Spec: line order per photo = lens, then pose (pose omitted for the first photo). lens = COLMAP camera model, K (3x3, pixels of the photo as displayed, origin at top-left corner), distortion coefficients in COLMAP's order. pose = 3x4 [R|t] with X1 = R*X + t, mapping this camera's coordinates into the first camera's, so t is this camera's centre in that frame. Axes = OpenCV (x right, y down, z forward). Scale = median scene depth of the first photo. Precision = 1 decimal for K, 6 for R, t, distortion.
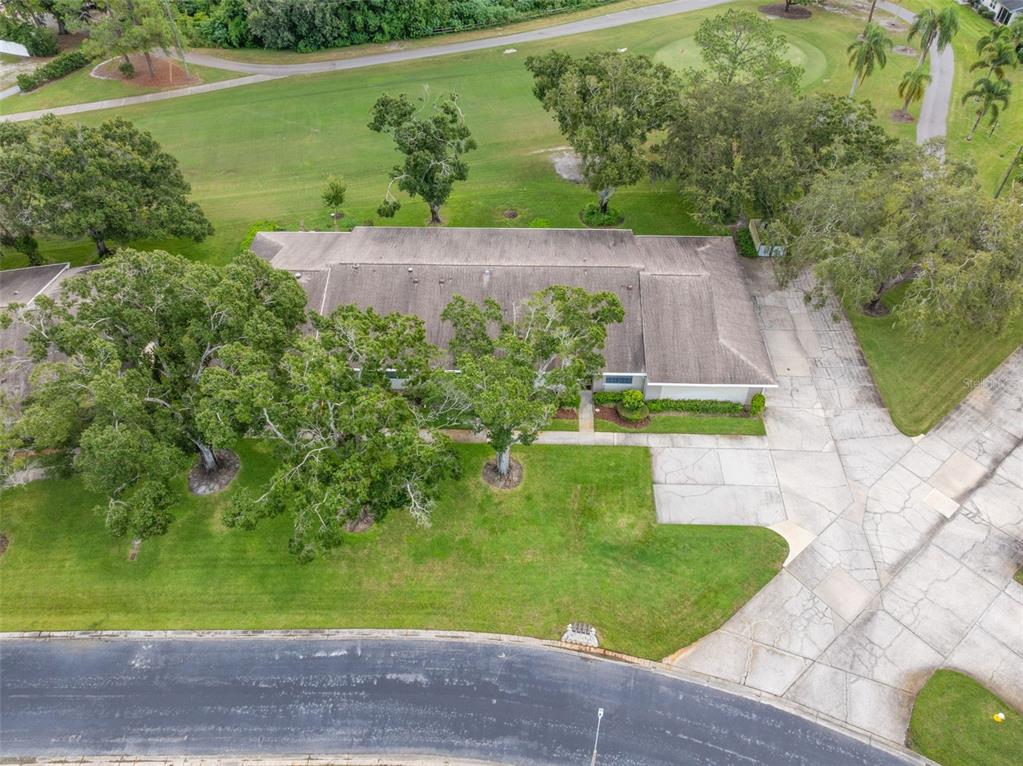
lens RADIAL K [[751.3, 0, 514.6], [0, 751.3, 368.5], [0, 0, 1]] dist [-0.045196, 0.009871]
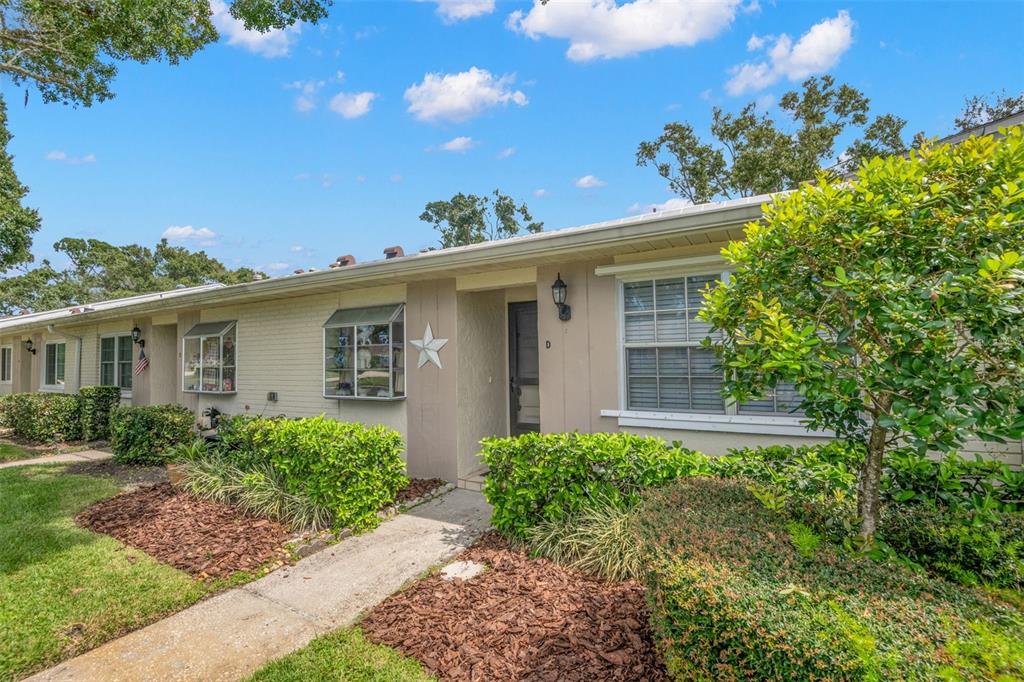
lens RADIAL K [[467.3, 0, 512.0], [0, 467.3, 341.0], [0, 0, 1]] dist [-0.002951, -0.016489]
pose [[0.884347, -0.026592, -0.466072, 0.149619], [-0.313938, 0.705029, -0.635906, 0.072912], [0.345504, 0.708680, 0.615142, 0.979107]]
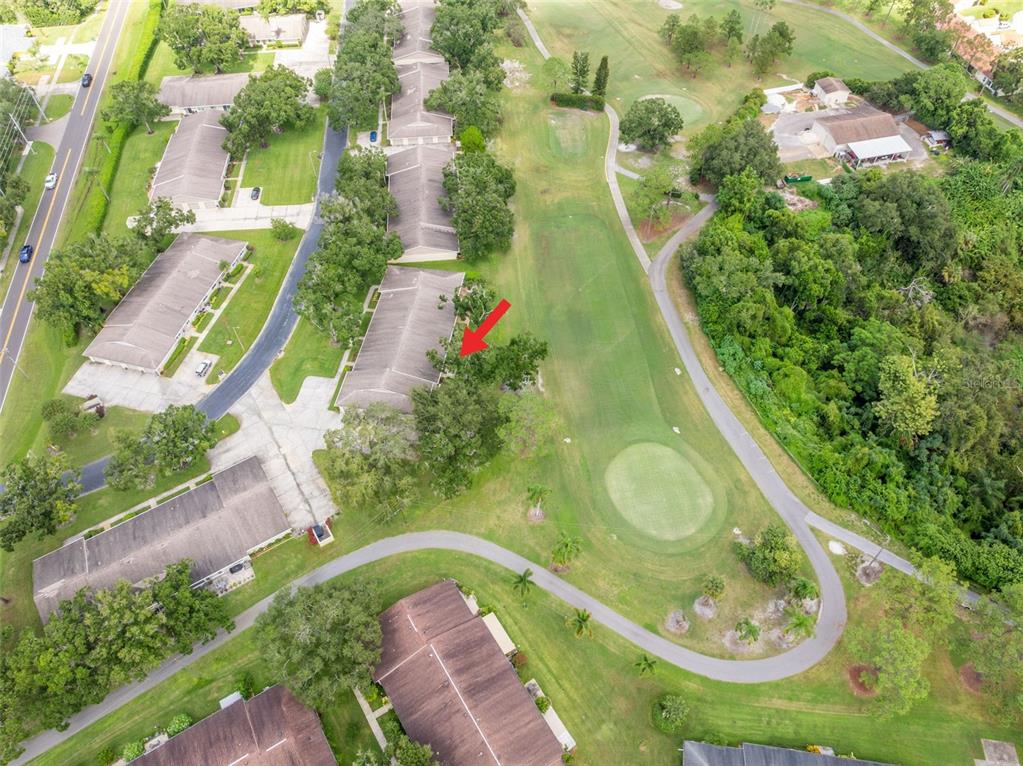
lens RADIAL K [[721.9, 0, 515.5], [0, 721.9, 376.8], [0, 0, 1]] dist [-0.043268, 0.006981]
pose [[-0.115474, 0.782650, -0.611657, 1.878284], [-0.678928, 0.387298, 0.623744, -2.224941], [0.725067, 0.487298, 0.486640, 0.098050]]
